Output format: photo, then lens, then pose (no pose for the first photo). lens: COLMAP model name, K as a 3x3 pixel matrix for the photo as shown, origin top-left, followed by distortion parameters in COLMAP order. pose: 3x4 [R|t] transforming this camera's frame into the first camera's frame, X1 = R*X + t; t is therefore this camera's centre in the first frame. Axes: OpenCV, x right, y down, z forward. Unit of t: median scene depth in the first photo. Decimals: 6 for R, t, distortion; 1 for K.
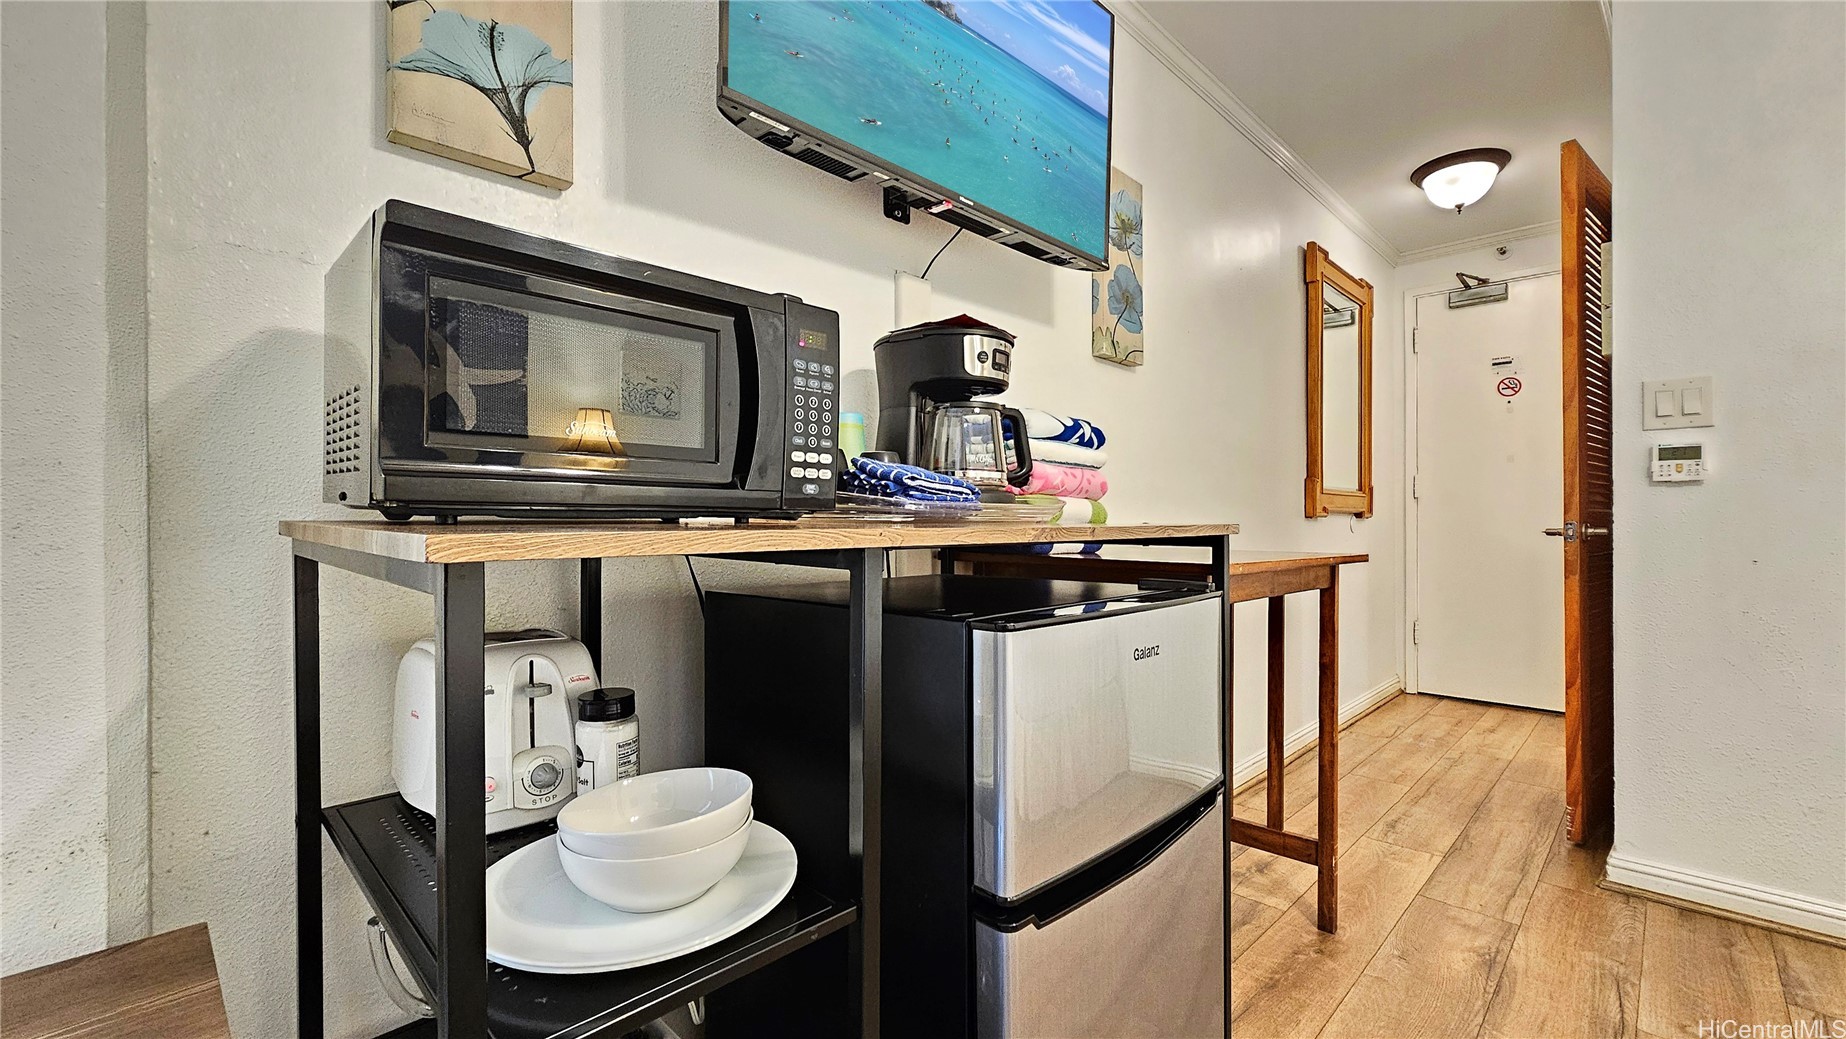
lens RADIAL K [[771.0, 0, 935.2], [0, 771.0, 509.4], [0, 0, 1]] dist [0.005012, -0.000157]
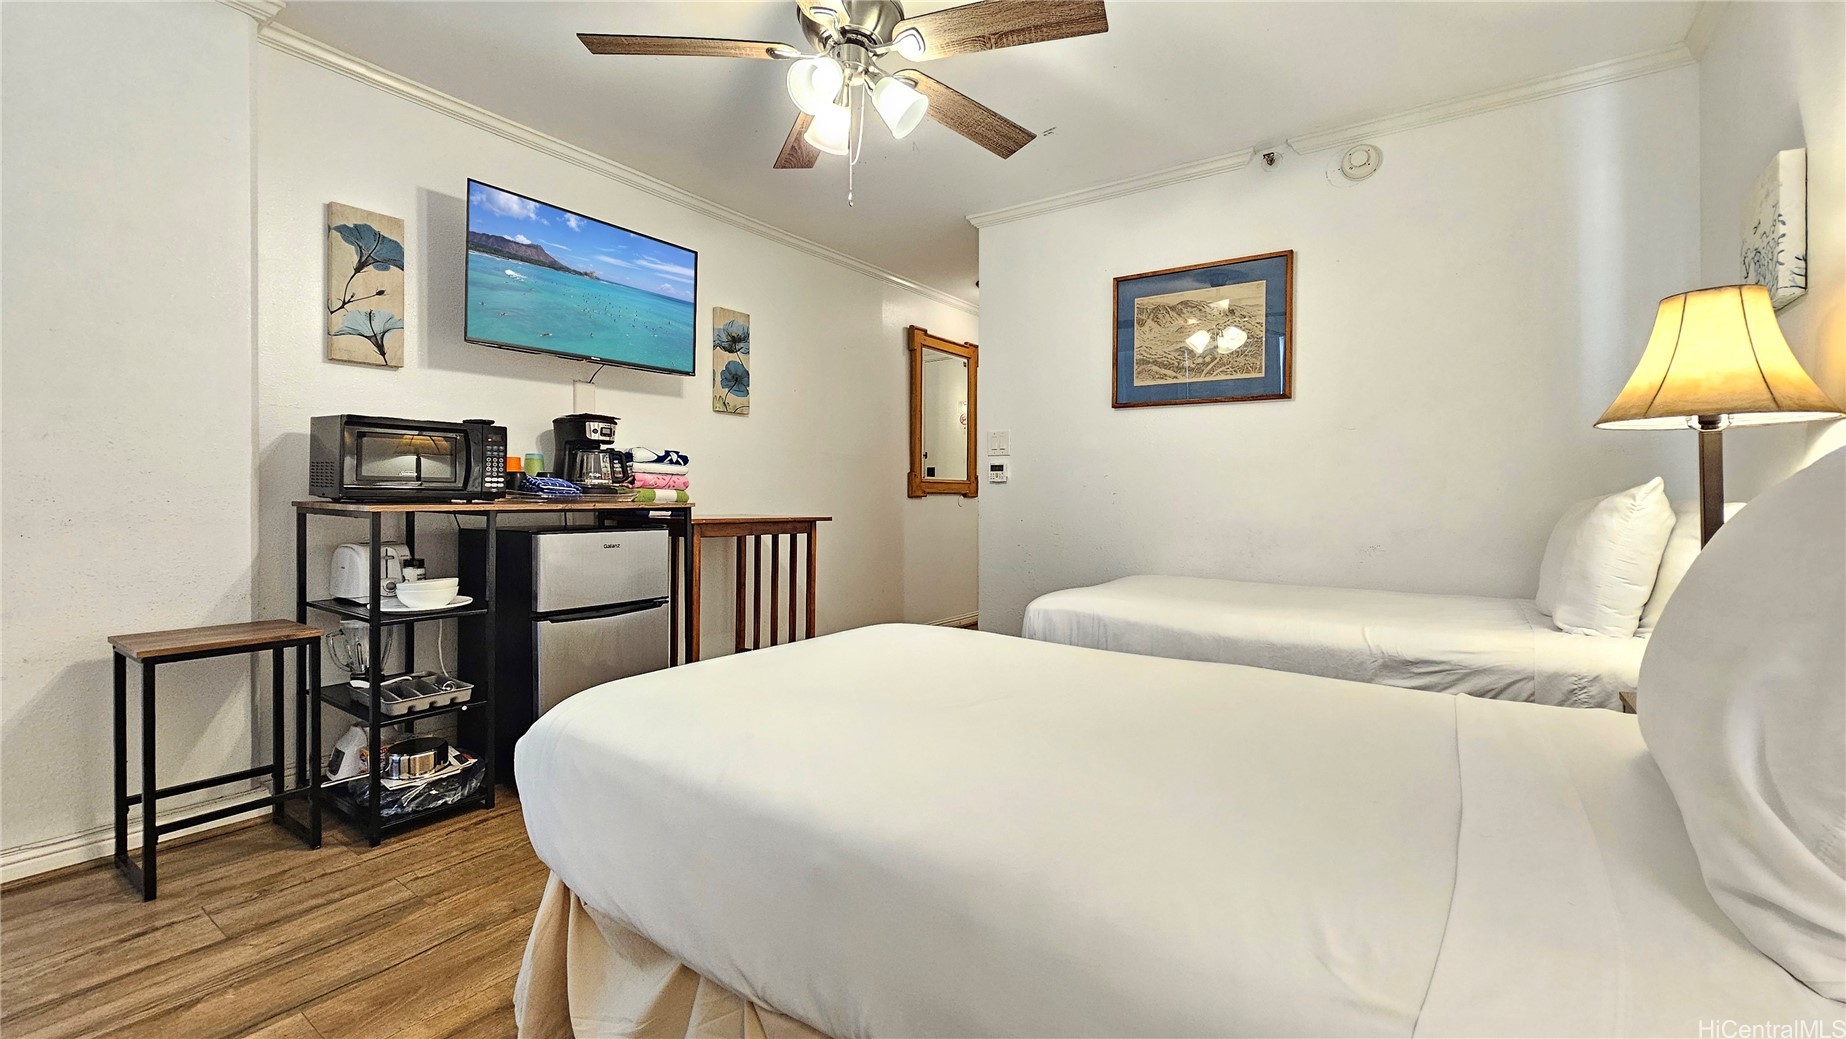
lens RADIAL K [[748.2, 0, 922.6], [0, 748.2, 486.2], [0, 0, 1]] dist [0.000234, -0.000109]
pose [[0.987214, 0.007114, 0.159244, 0.681918], [-0.007883, 0.999960, 0.004199, -0.047165], [-0.159208, -0.005400, 0.987230, -1.405152]]
